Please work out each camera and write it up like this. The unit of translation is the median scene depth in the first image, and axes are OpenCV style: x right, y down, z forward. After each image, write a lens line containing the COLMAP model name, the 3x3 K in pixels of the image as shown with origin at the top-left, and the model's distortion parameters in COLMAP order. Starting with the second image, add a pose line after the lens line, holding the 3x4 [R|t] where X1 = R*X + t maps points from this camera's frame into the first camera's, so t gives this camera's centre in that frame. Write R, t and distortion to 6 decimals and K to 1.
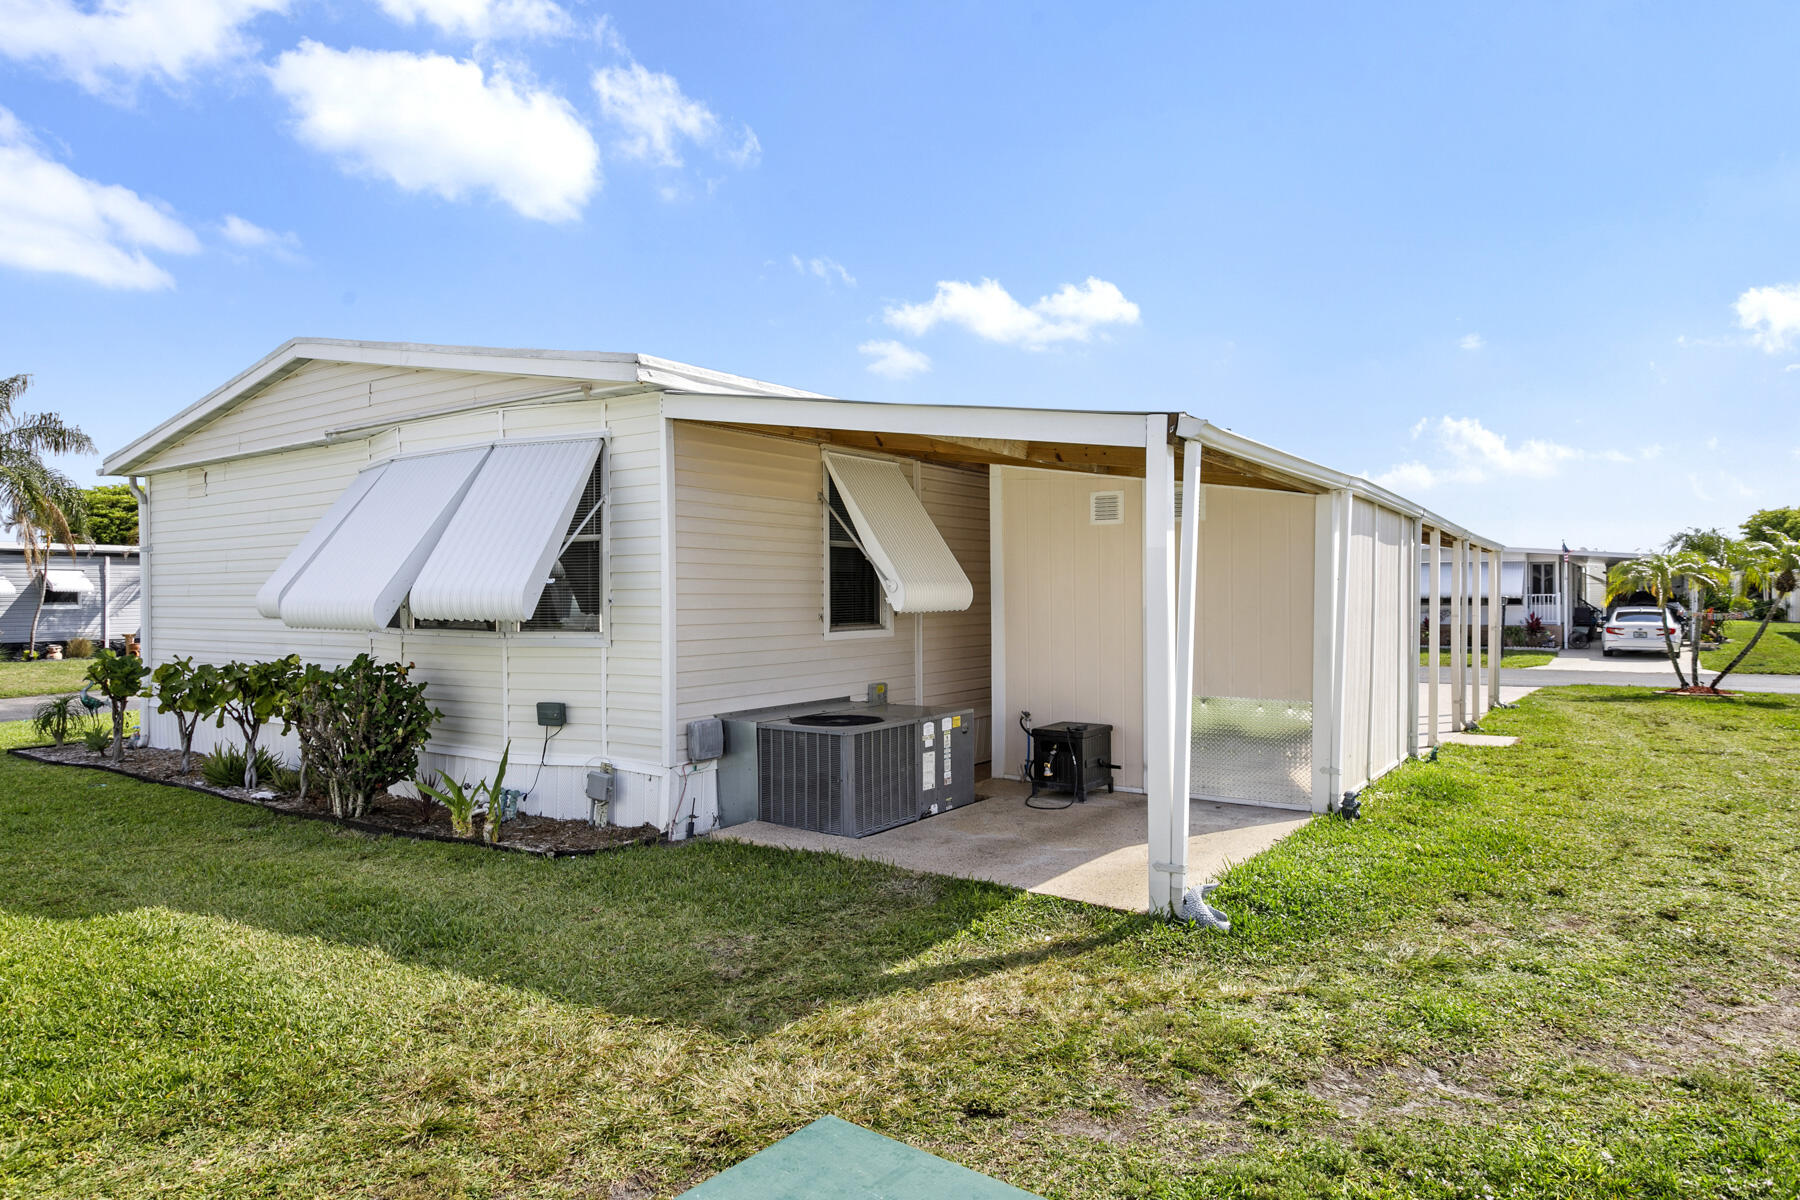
lens RADIAL K [[1094.3, 0, 902.1], [0, 1094.3, 603.6], [0, 0, 1]] dist [0.003553, 0.000153]
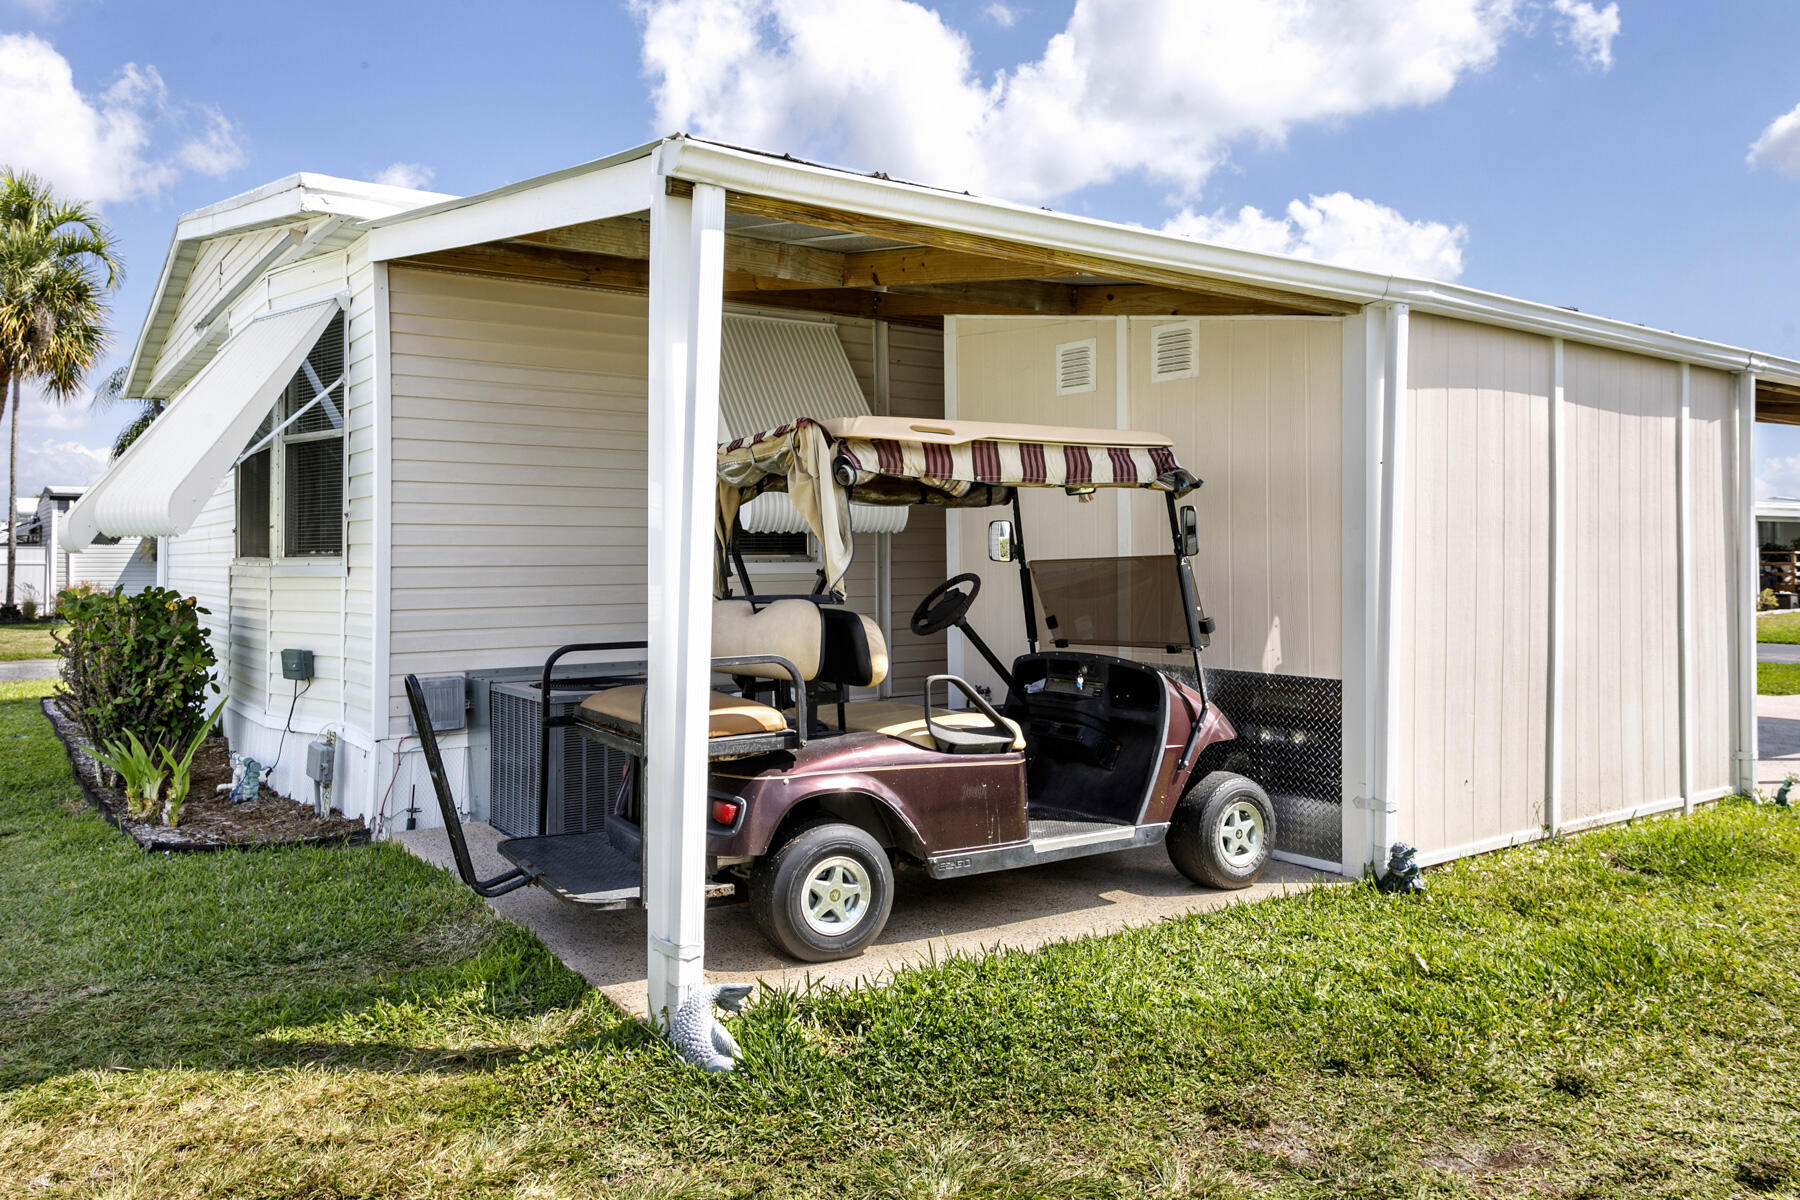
lens RADIAL K [[1341.6, 0, 893.7], [0, 1341.6, 546.9], [0, 0, 1]] dist [0.002708, 0.003281]
pose [[0.937549, -0.001484, -0.347850, 0.394989], [-0.003524, 0.999899, -0.013765, 0.029878], [0.347836, 0.014132, 0.937449, 0.262437]]
